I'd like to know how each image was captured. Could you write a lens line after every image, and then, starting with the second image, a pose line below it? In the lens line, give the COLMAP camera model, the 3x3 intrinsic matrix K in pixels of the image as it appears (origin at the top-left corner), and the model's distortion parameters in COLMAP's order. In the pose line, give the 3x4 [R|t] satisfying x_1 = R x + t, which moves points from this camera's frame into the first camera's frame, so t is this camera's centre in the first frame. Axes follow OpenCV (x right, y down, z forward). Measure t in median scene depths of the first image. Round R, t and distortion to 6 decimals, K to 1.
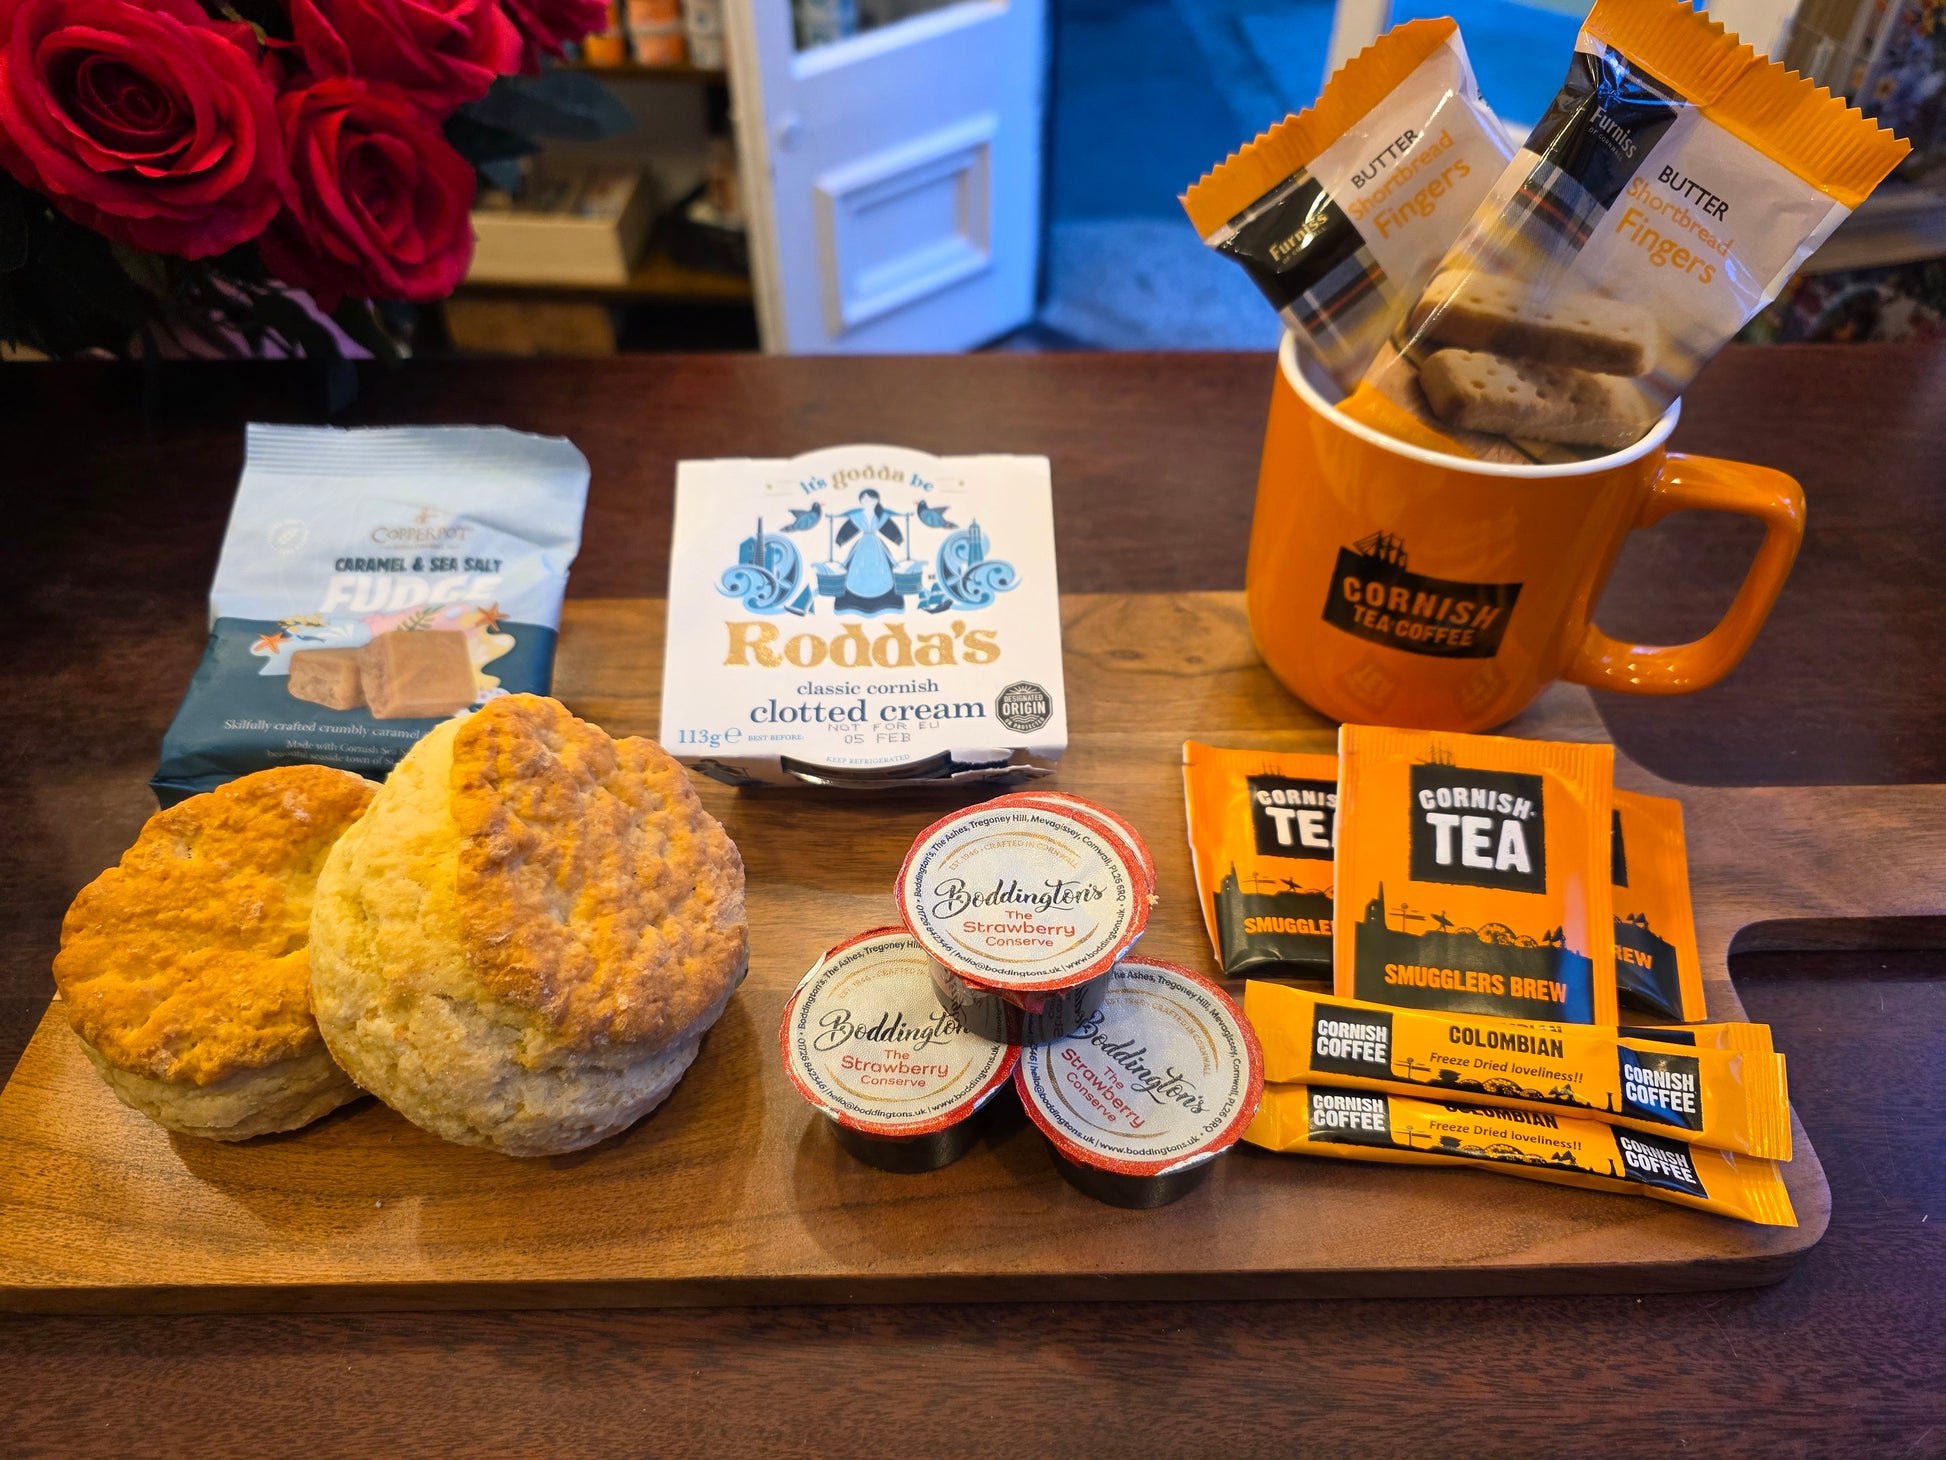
lens RADIAL K [[1389.2, 0, 973.0], [0, 1389.2, 730.0], [0, 0, 1]] dist [0.017079, -0.031052]
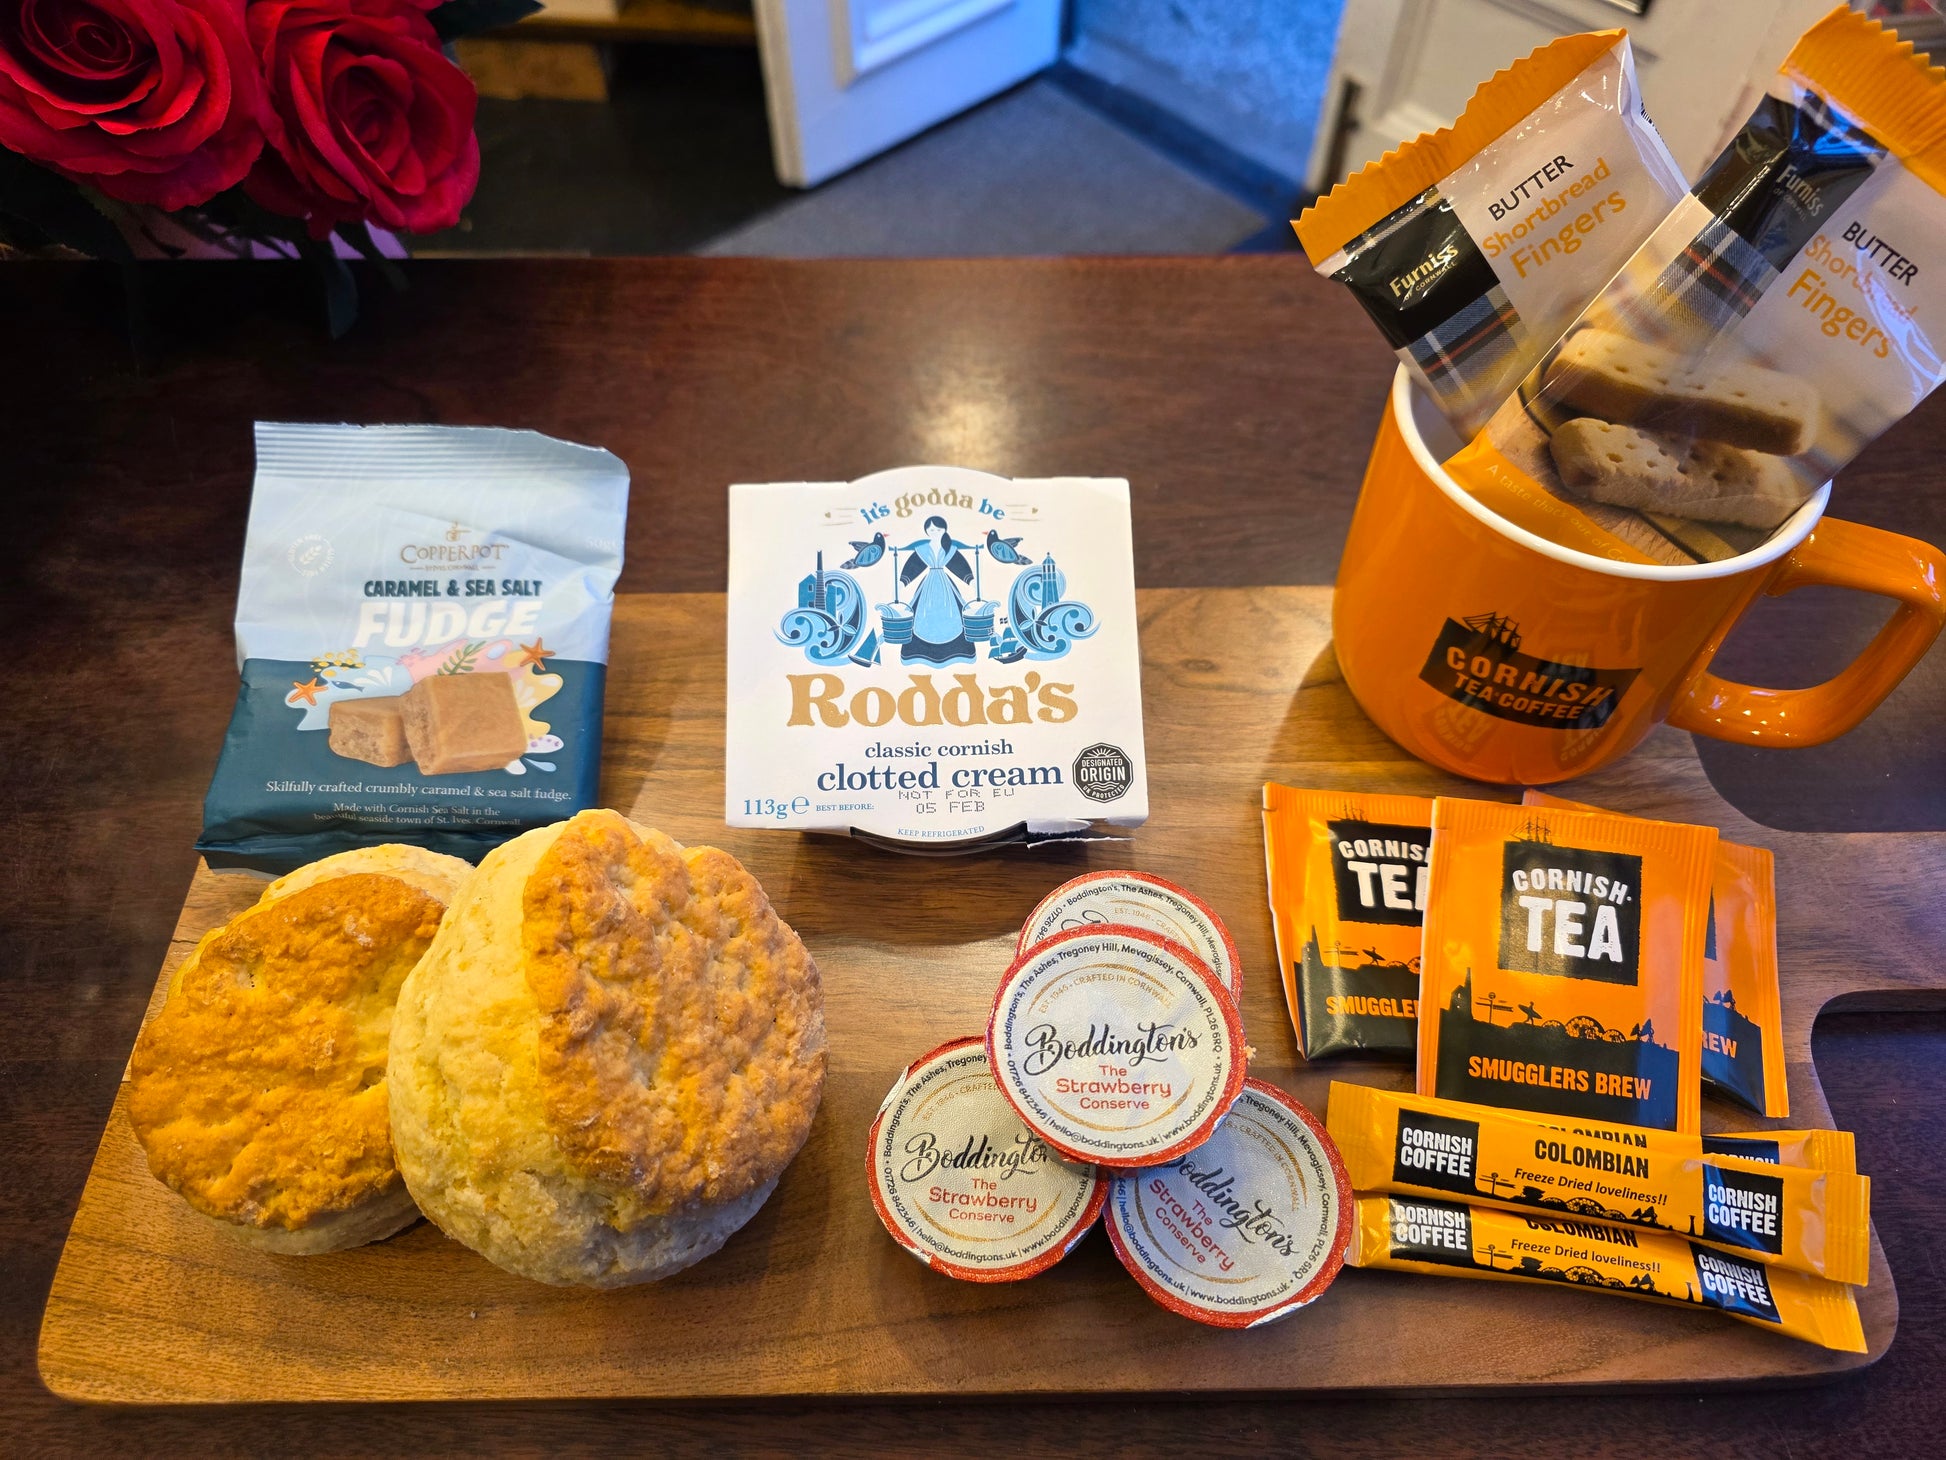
lens RADIAL K [[1384.4, 0, 984.2], [0, 1384.4, 726.7], [0, 0, 1]] dist [0.022144, -0.034898]
pose [[0.999991, 0.002574, 0.003469, -0.052091], [-0.003183, 0.981981, 0.188953, -0.244337], [-0.002920, -0.188962, 0.981980, 0.075072]]
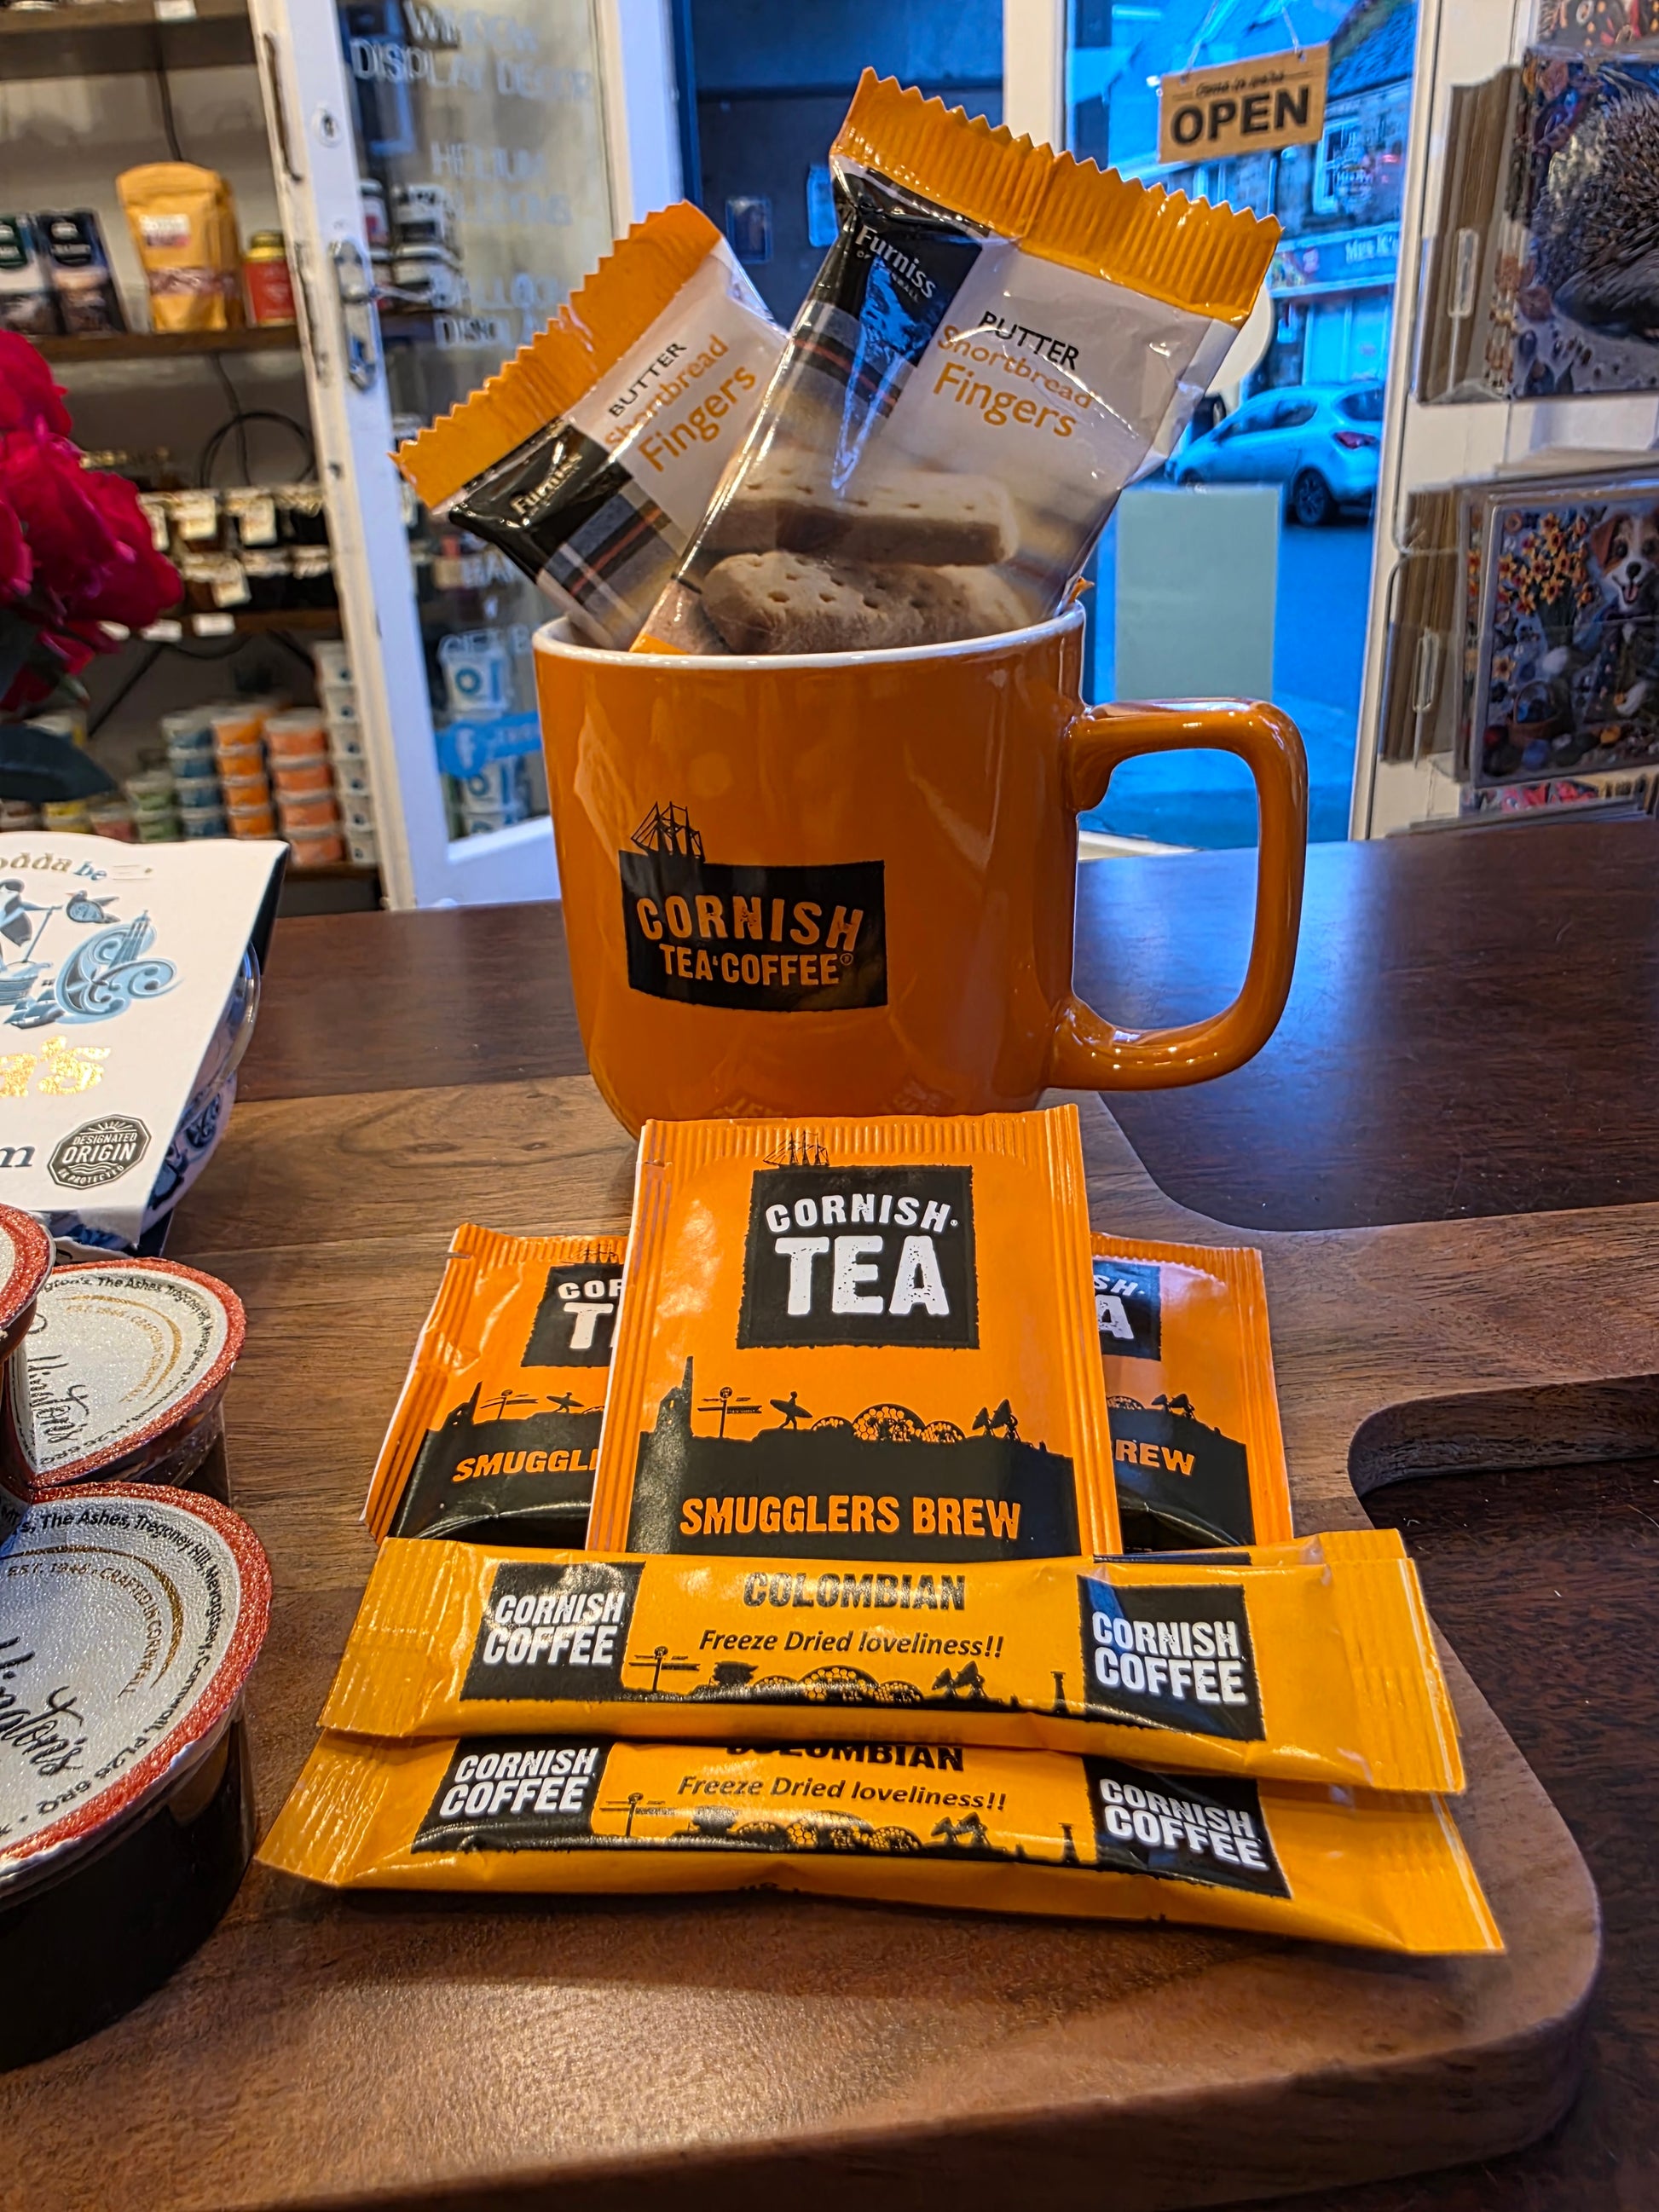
lens RADIAL K [[1512.6, 0, 788.3], [0, 1512.6, 963.4], [0, 0, 1]] dist [-0.001198, -0.000813]
pose [[0.996884, -0.070655, 0.035071, 0.326632], [0.078831, 0.908126, -0.411208, 0.219526], [-0.002795, 0.412692, 0.910866, 0.394165]]
